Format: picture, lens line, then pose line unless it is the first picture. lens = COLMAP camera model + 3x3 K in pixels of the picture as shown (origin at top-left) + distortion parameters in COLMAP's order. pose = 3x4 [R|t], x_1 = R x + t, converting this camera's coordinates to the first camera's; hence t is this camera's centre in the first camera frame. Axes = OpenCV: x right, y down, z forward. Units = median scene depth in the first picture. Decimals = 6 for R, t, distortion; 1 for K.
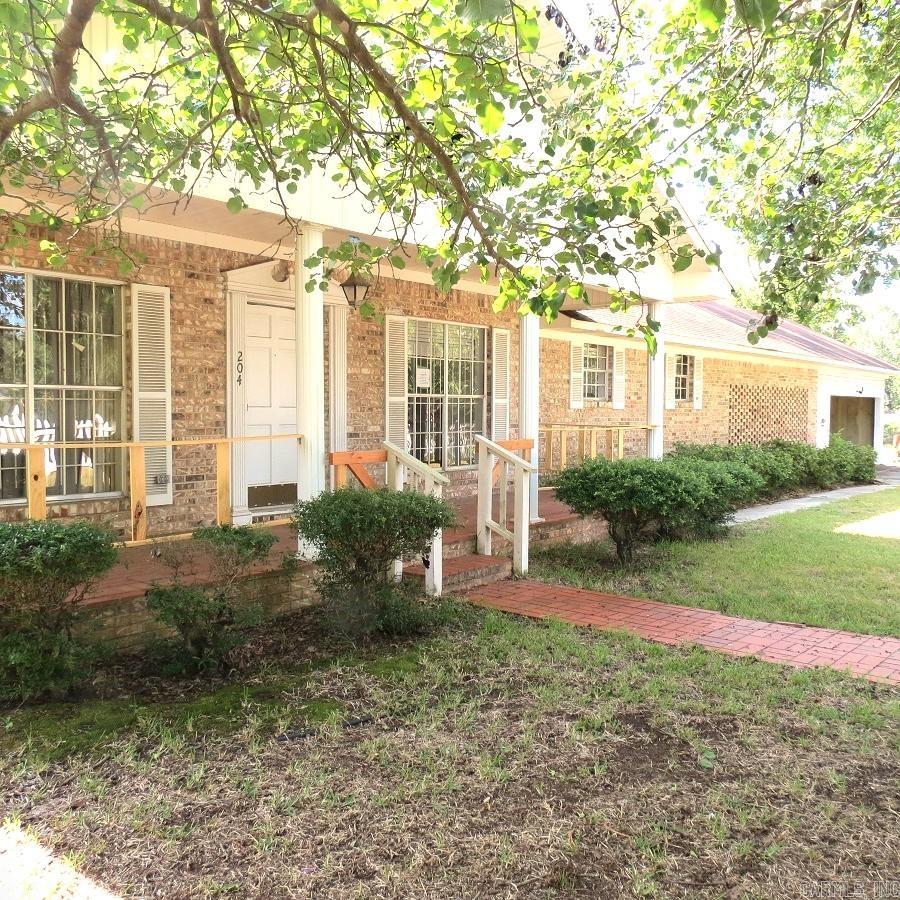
lens RADIAL K [[848.4, 0, 450.0], [0, 848.4, 450.0], [0, 0, 1]] dist [-0.040075, 0.022591]
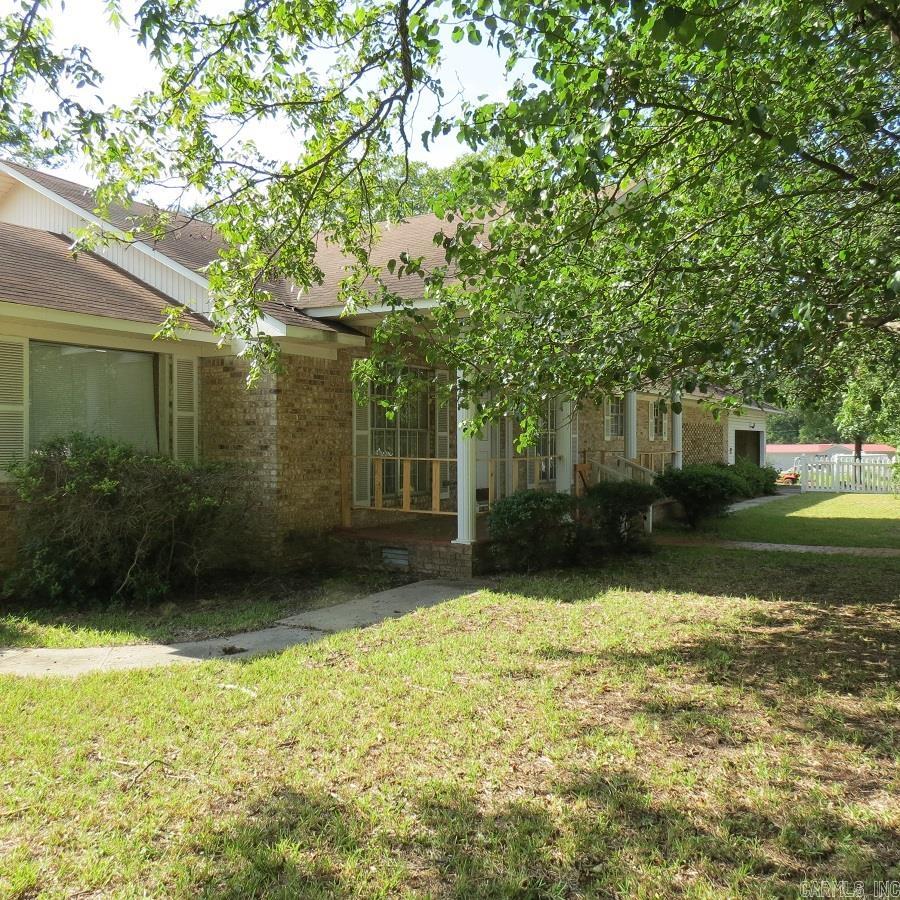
lens RADIAL K [[848.4, 0, 450.0], [0, 848.4, 450.0], [0, 0, 1]] dist [-0.040075, 0.022591]
pose [[0.986695, -0.005021, 0.162507, -0.173053], [0.011047, 0.999283, -0.036205, 0.008552], [-0.162209, 0.037518, 0.986043, -0.194192]]
